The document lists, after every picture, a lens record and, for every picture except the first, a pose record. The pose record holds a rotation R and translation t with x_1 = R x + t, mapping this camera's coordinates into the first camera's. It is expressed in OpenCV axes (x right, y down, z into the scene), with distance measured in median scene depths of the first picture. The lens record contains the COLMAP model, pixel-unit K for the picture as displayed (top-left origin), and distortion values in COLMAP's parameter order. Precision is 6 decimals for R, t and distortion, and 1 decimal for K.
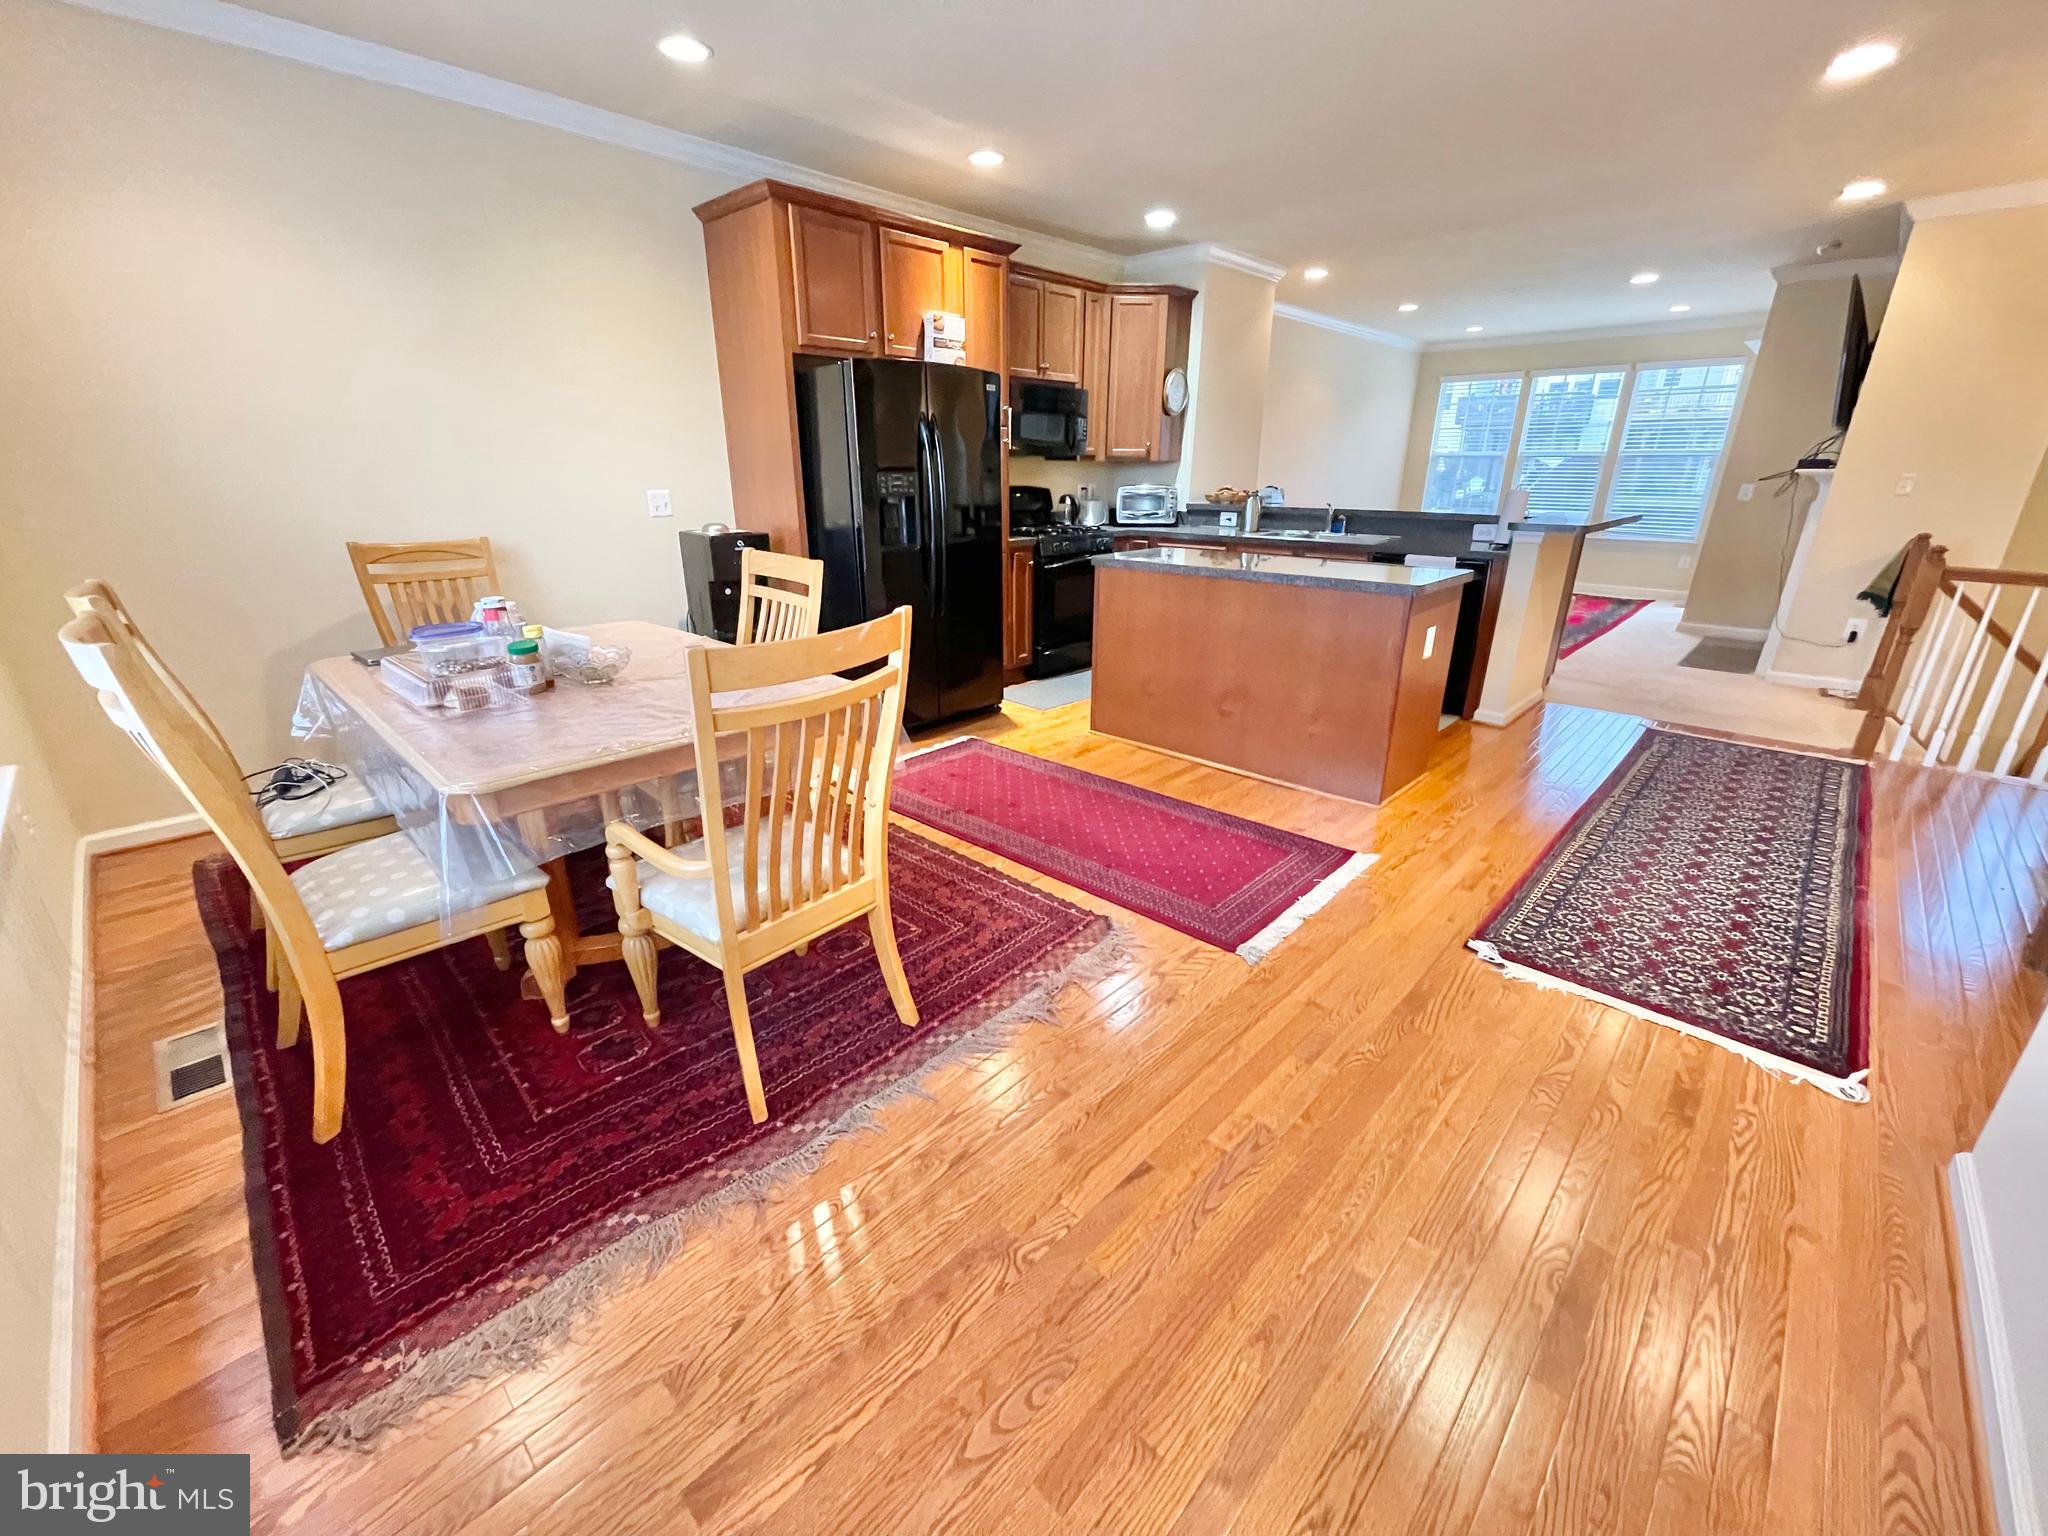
lens RADIAL K [[826.9, 0, 1020.7], [0, 826.9, 769.9], [0, 0, 1]] dist [-0.002575, 0.000130]
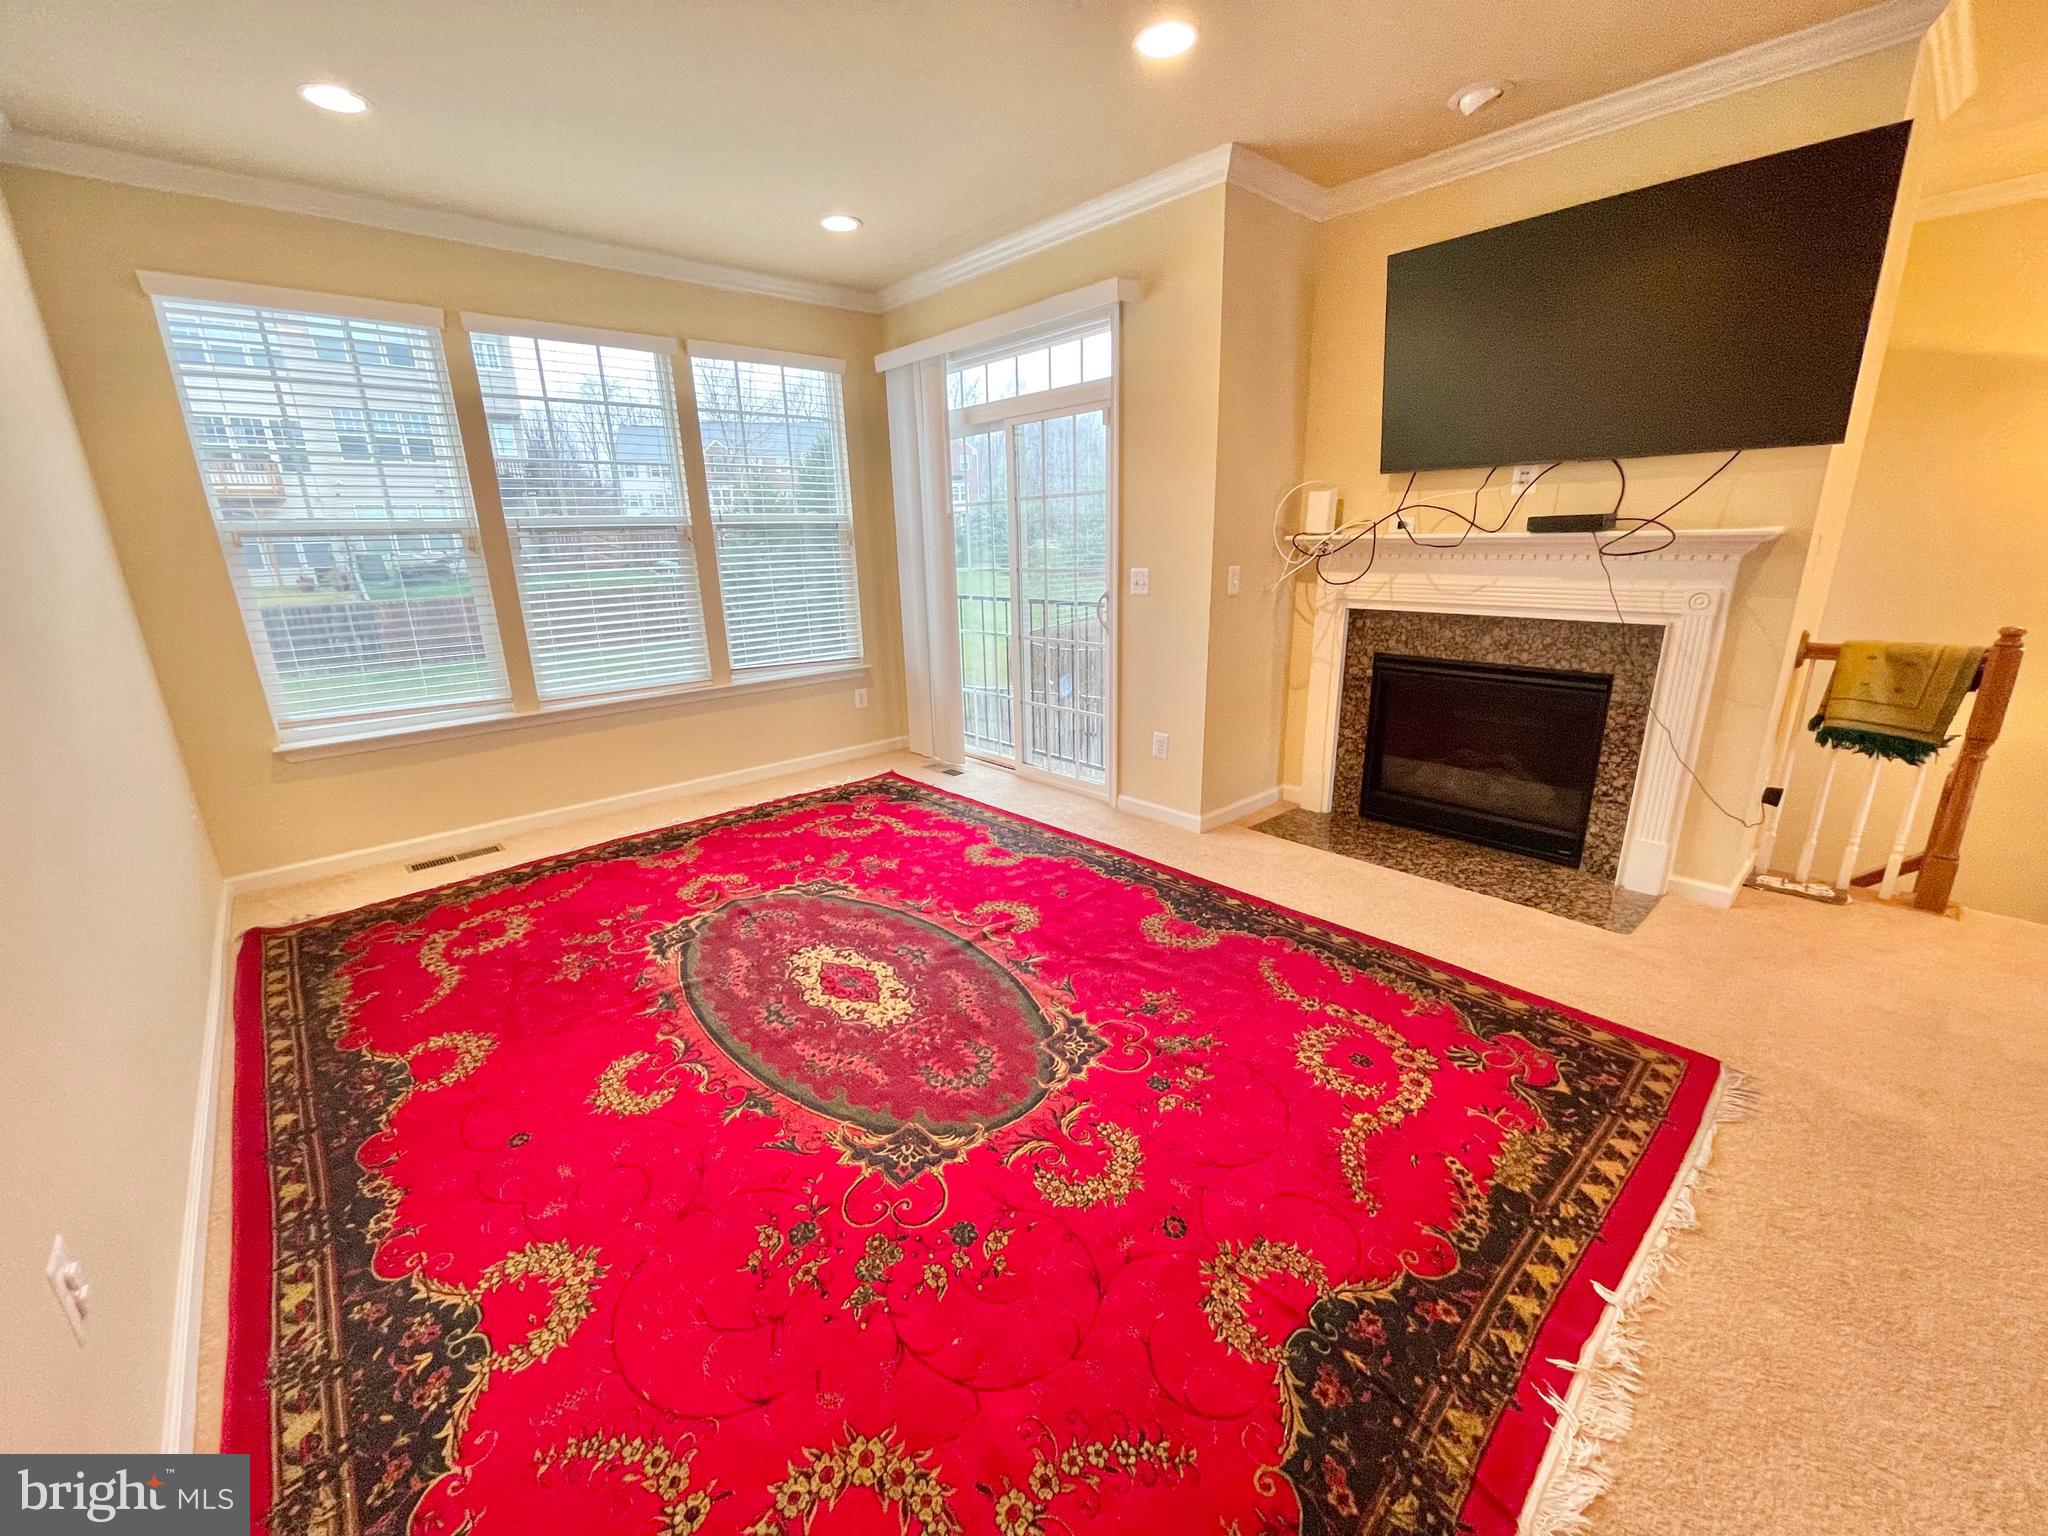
lens RADIAL K [[826.9, 0, 1016.6], [0, 826.9, 774.0], [0, 0, 1]] dist [-0.002575, 0.000130]
pose [[0.081728, -0.282581, 0.955755, 0.451367], [0.369449, 0.899234, 0.234277, -0.597664], [-0.925650, 0.333956, 0.177892, 1.600990]]
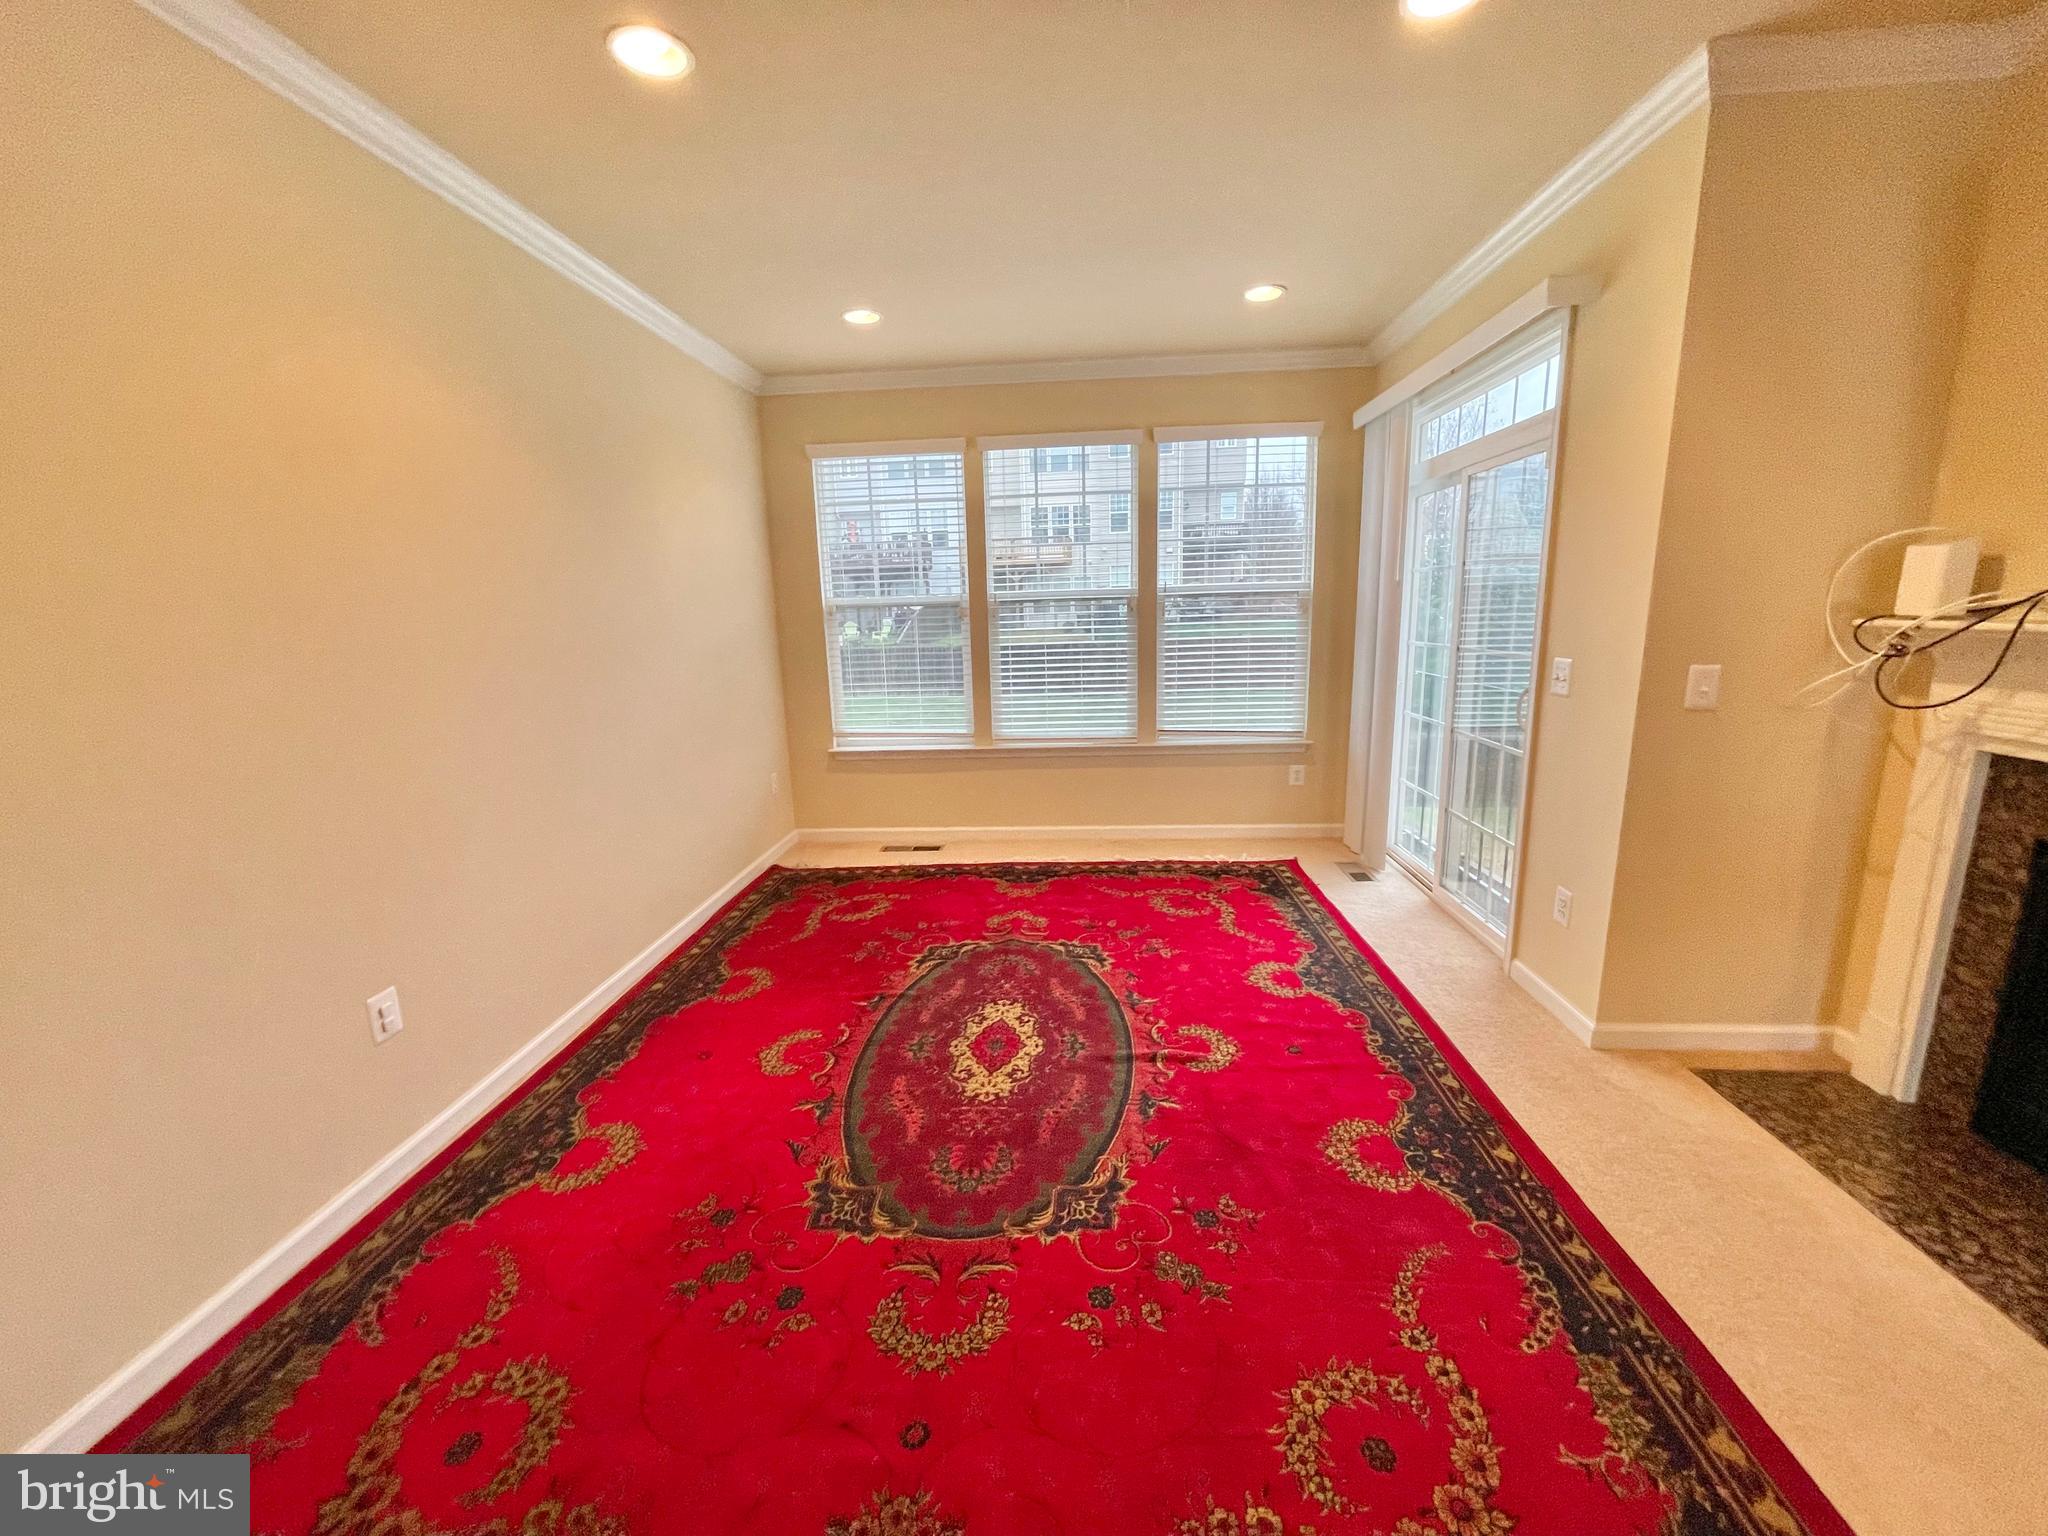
lens RADIAL K [[826.9, 0, 1015.1], [0, 826.9, 771.9], [0, 0, 1]] dist [-0.002575, 0.000130]
pose [[0.772120, -0.151703, 0.617104, 0.626712], [0.249147, 0.965607, -0.074357, -0.516559], [-0.584599, 0.211162, 0.783361, 1.339187]]
